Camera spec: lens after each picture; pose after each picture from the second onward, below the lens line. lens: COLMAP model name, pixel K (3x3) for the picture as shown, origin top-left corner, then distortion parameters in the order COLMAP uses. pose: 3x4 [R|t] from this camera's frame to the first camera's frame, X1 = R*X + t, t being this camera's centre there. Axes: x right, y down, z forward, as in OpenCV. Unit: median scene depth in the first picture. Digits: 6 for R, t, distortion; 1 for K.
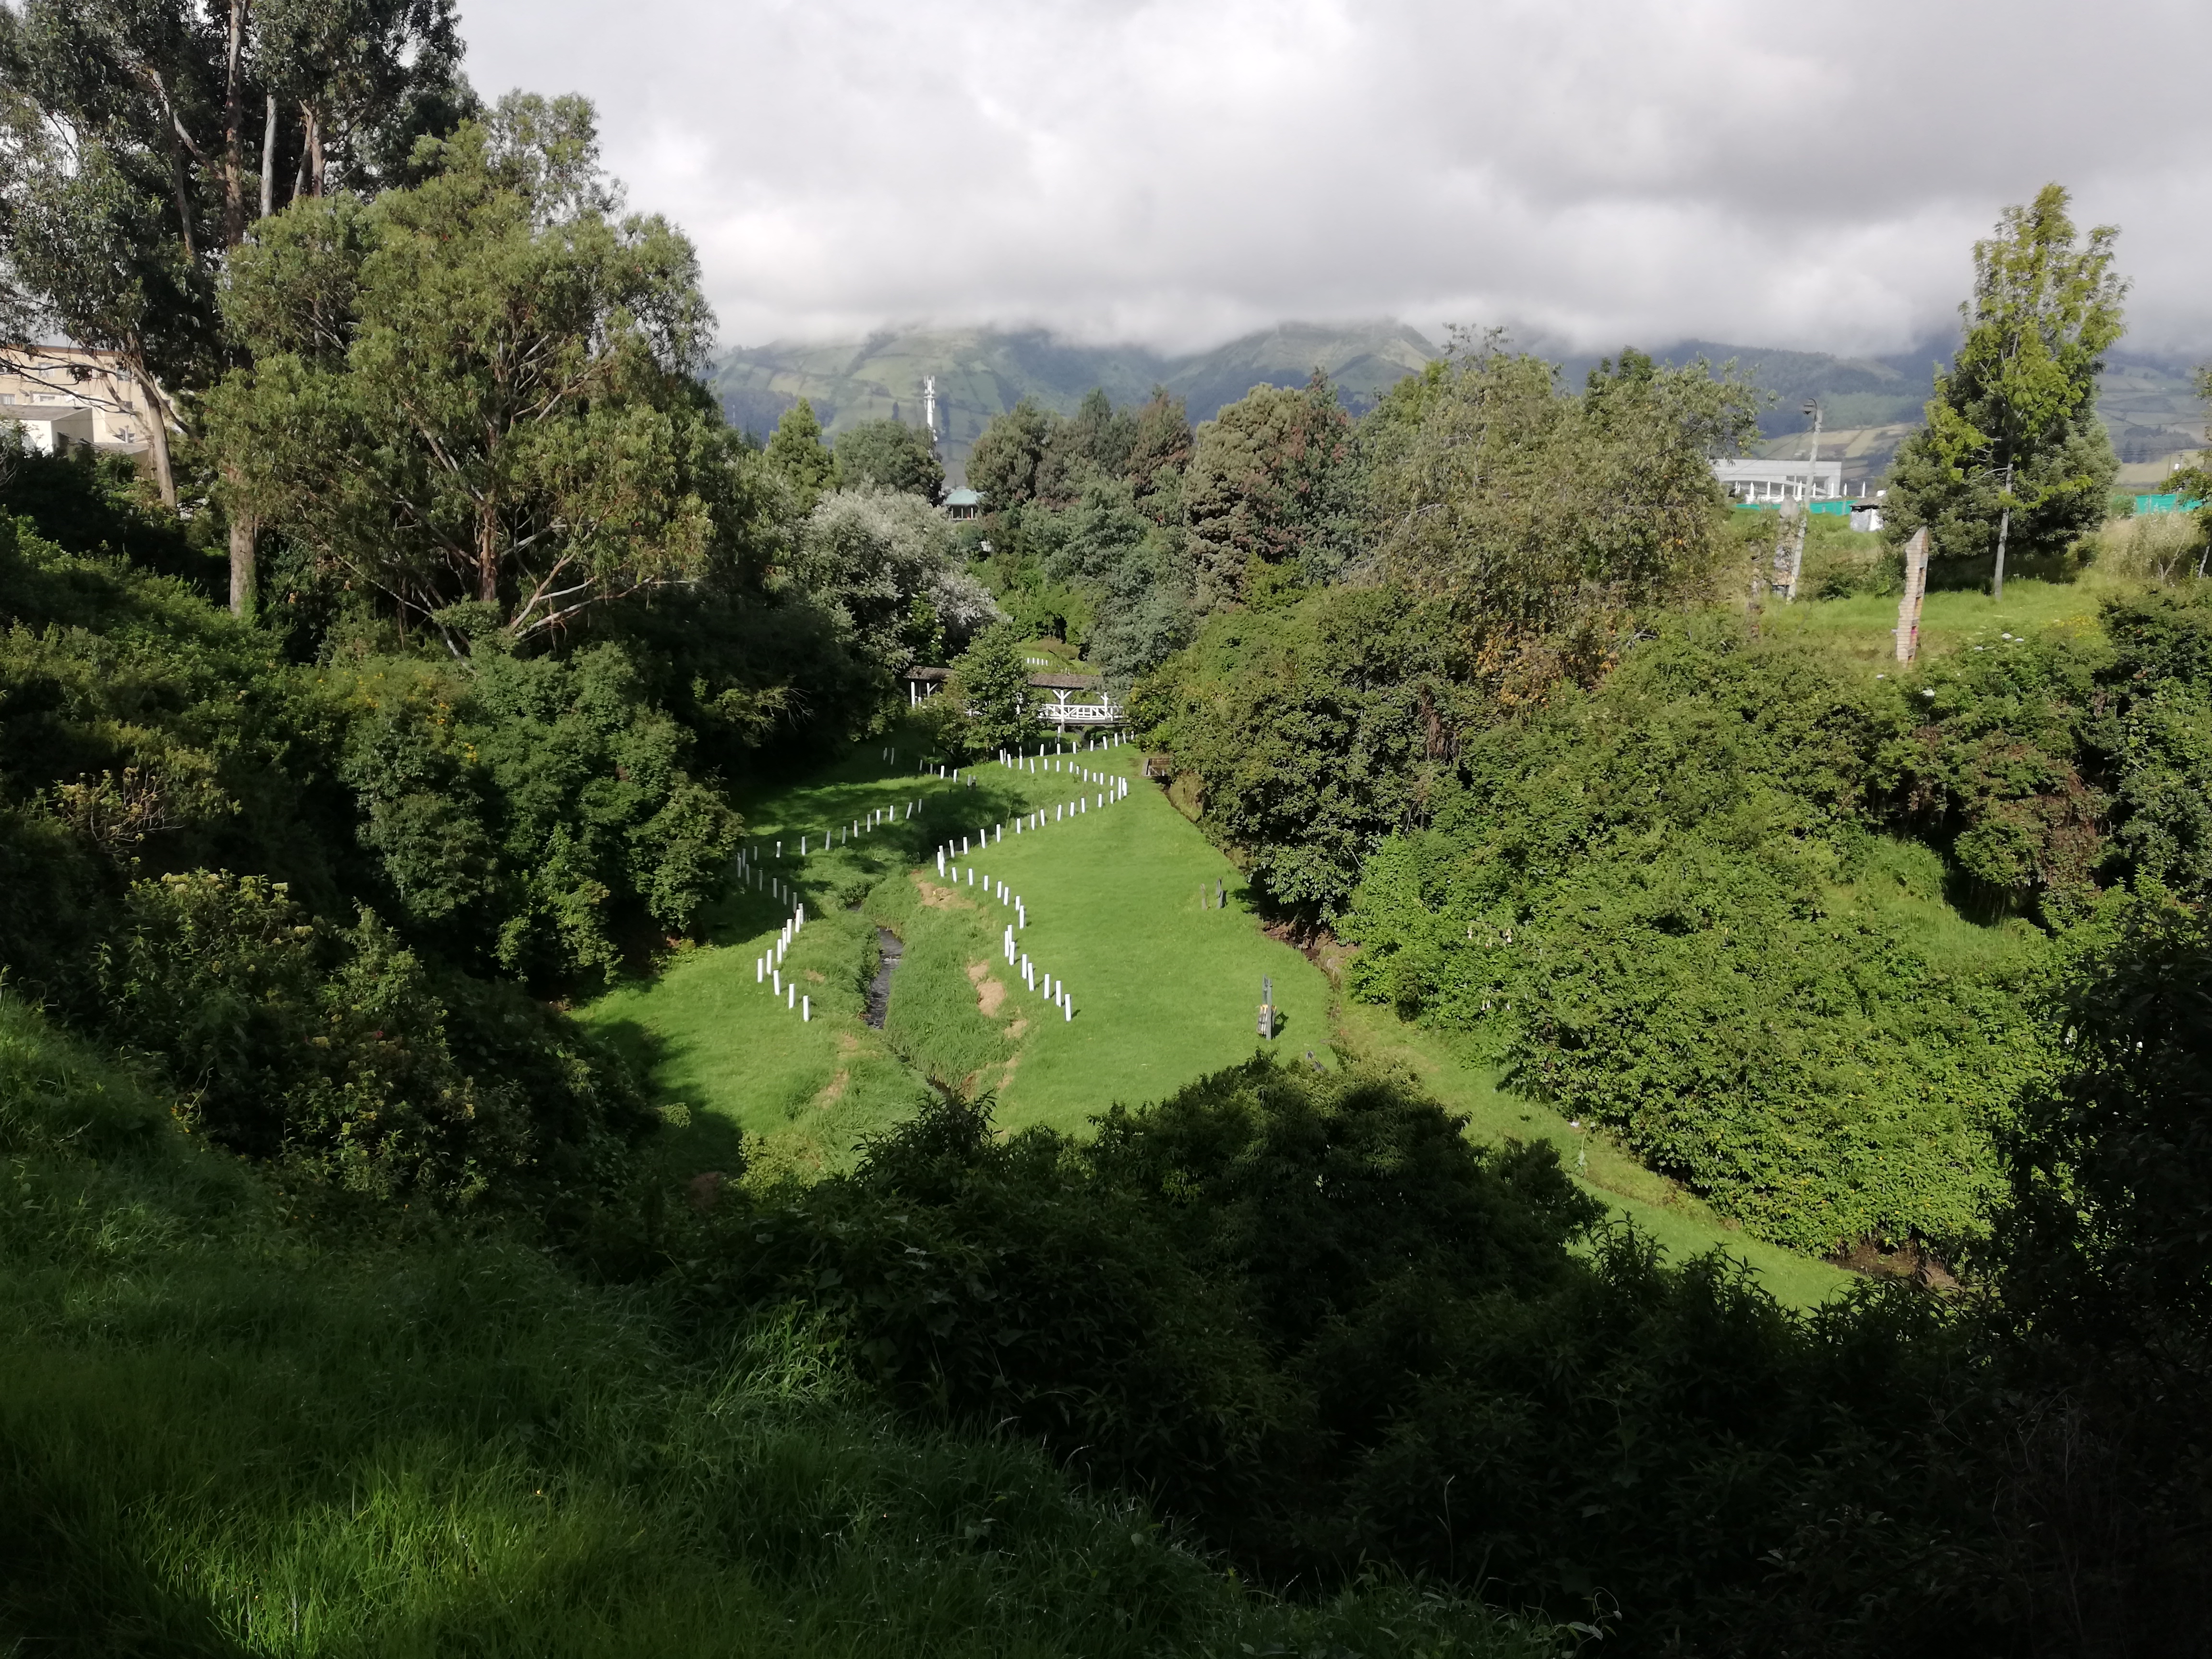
lens RADIAL K [[1846.3, 0, 1106.0], [0, 1846.3, 829.5], [0, 0, 1]] dist [0.074630, -0.126871]
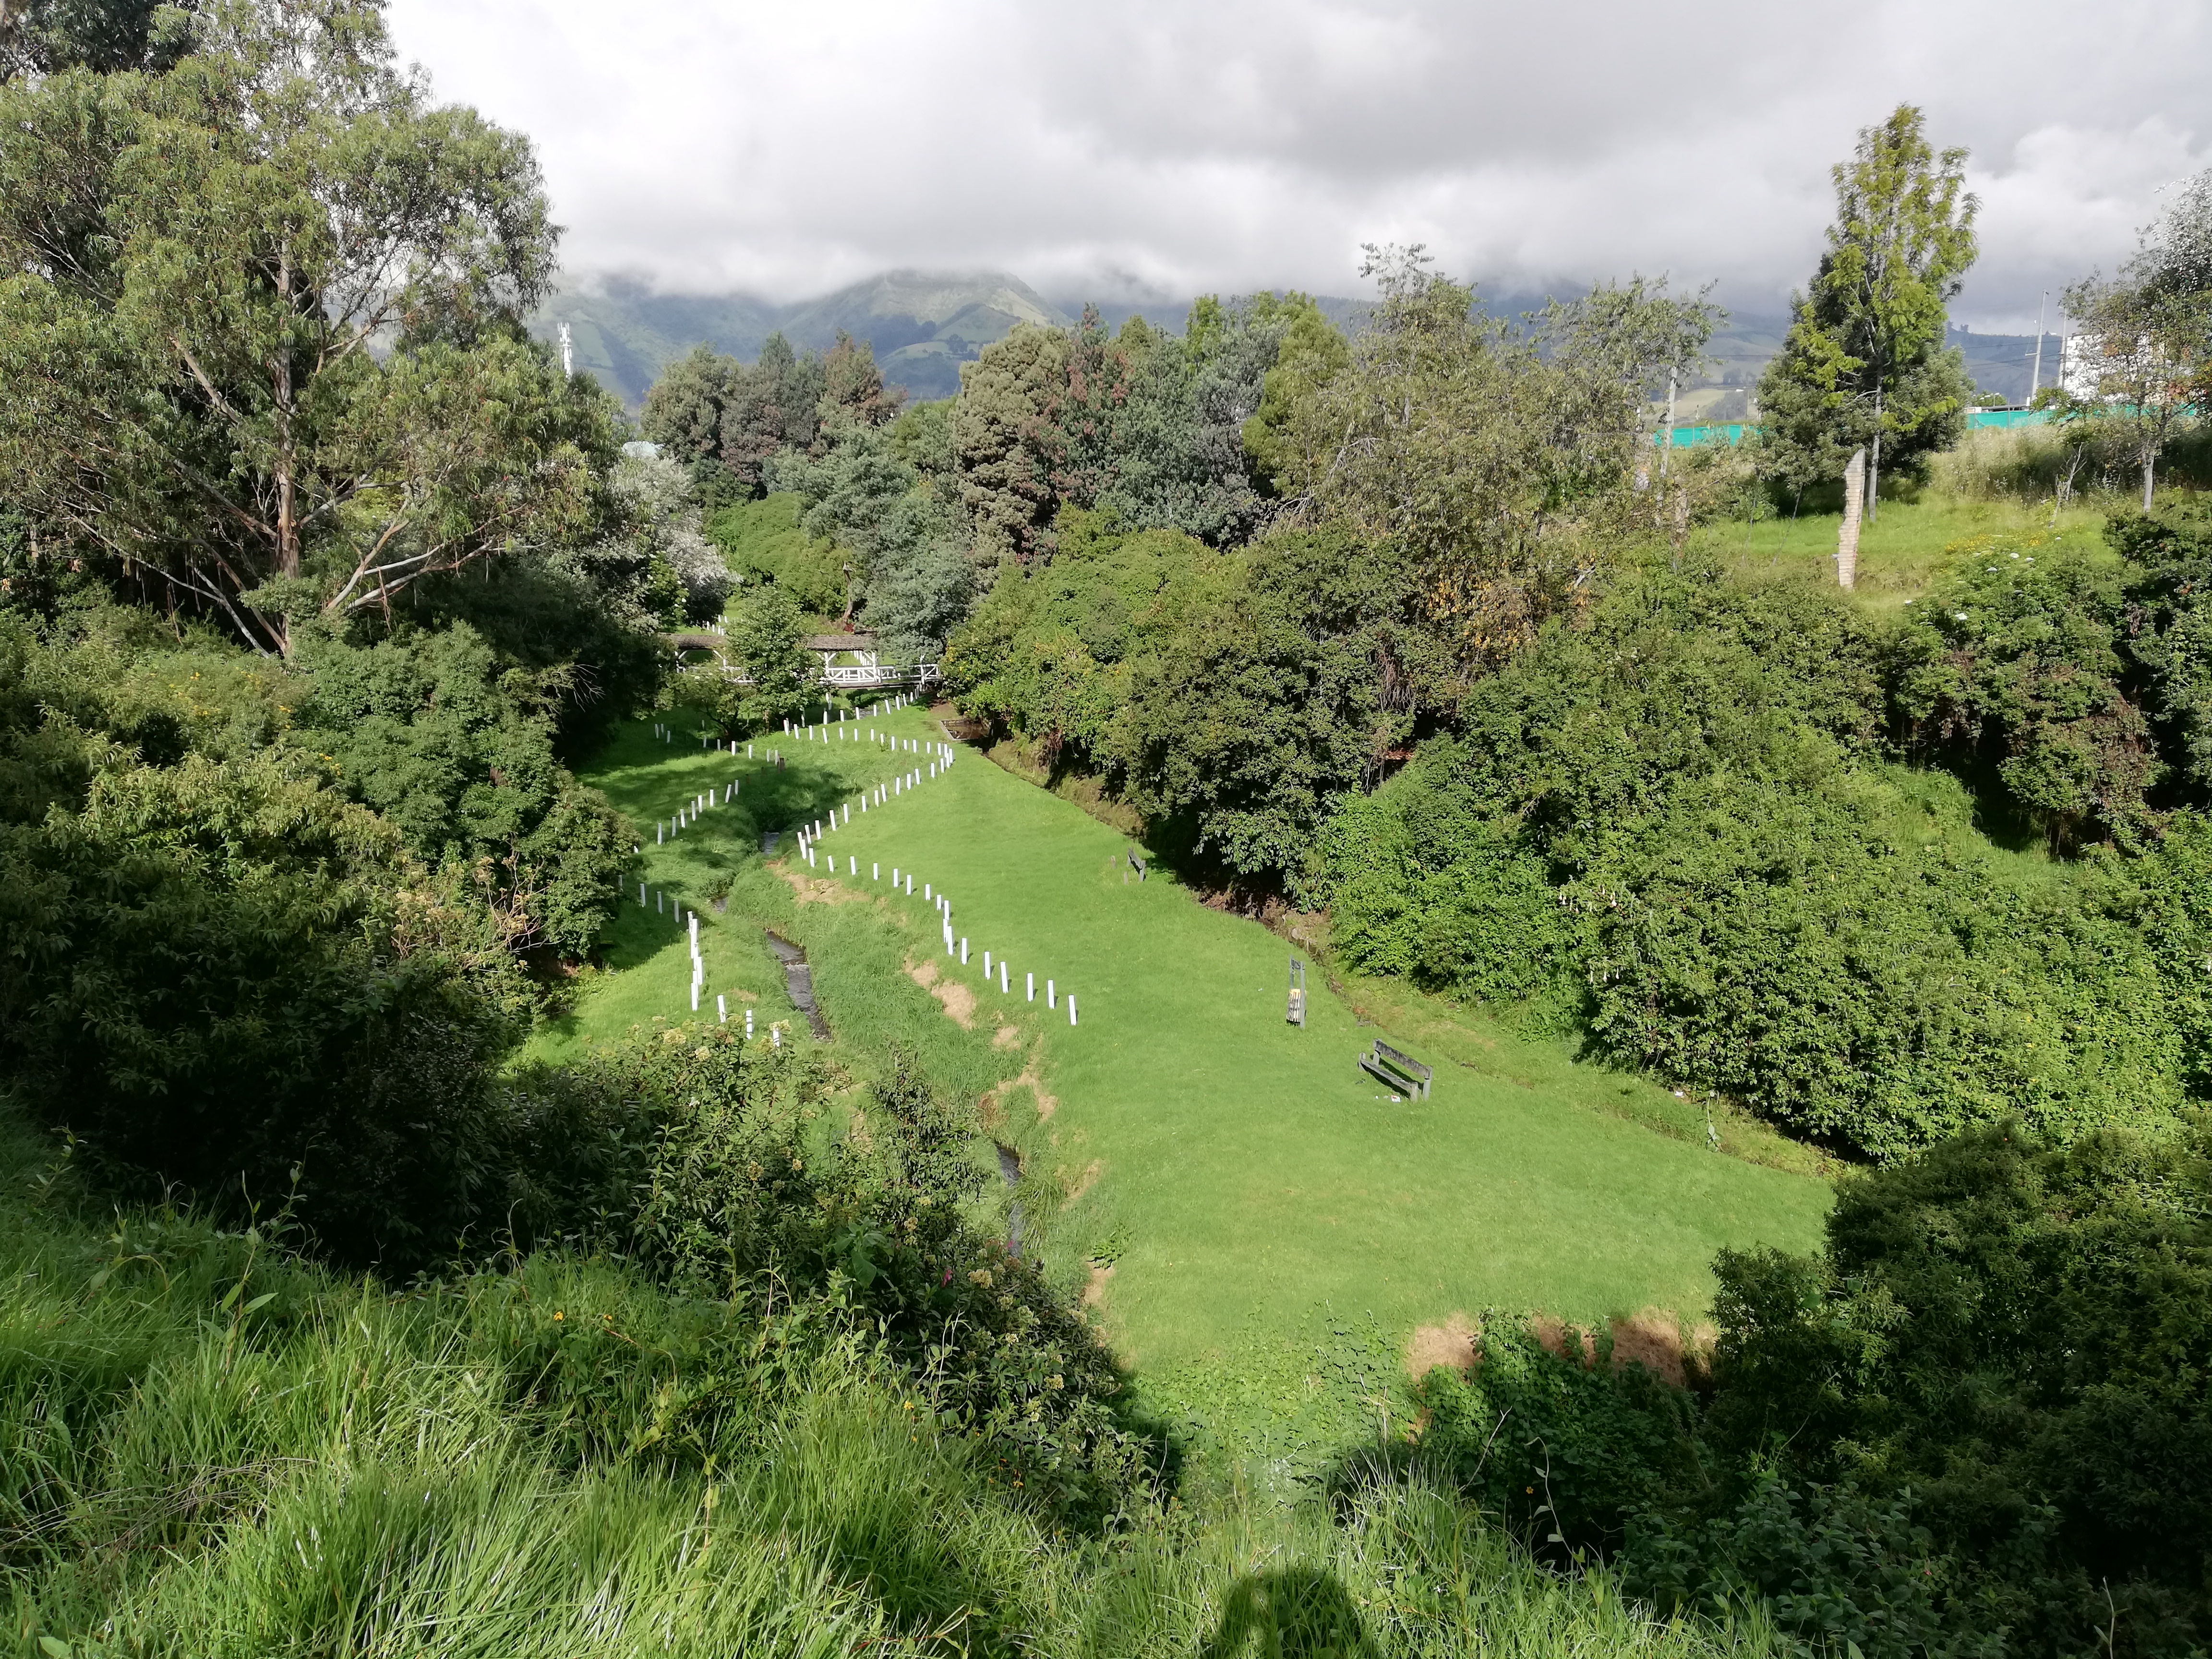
lens RADIAL K [[1763.2, 0, 1025.2], [0, 1763.2, 831.9], [0, 0, 1]] dist [0.075284, -0.101321]
pose [[0.974048, -0.067771, 0.215958, -0.202172], [0.060410, 0.997351, 0.040511, -0.023553], [-0.218131, -0.026413, 0.975562, 0.159582]]
